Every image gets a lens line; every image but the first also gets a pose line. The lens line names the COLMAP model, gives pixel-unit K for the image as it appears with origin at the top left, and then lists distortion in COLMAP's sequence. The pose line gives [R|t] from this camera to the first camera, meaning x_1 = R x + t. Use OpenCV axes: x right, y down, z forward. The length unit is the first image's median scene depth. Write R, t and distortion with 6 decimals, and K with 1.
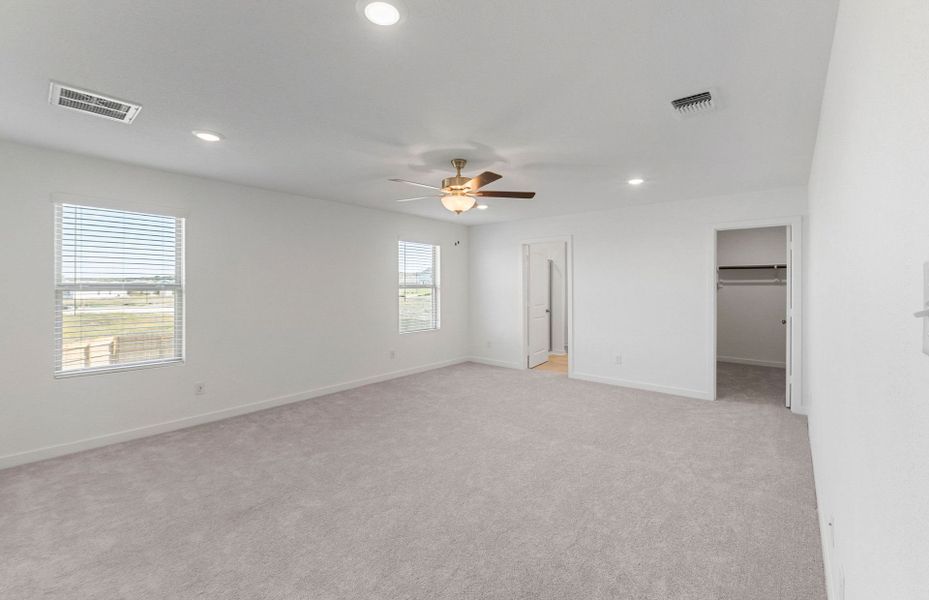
lens RADIAL K [[391.4, 0, 465.0], [0, 391.4, 294.3], [0, 0, 1]] dist [-0.003171, -0.000436]
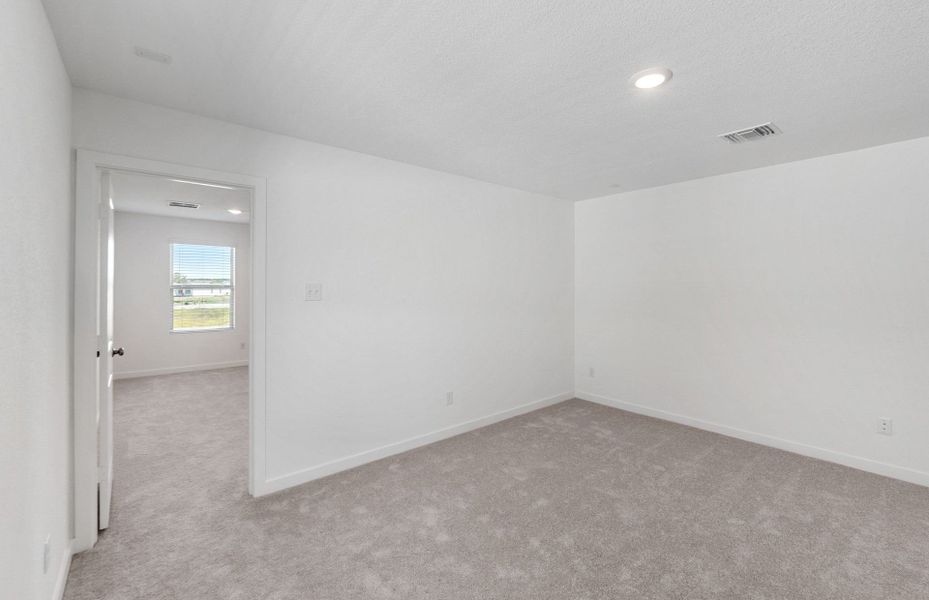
lens RADIAL K [[391.4, 0, 465.0], [0, 391.4, 294.3], [0, 0, 1]] dist [-0.003171, -0.000436]
pose [[0.983856, 0.005412, -0.178878, 0.609028], [-0.005238, 0.999985, 0.001445, 0.008241], [0.178884, -0.000485, 0.983870, -0.535814]]
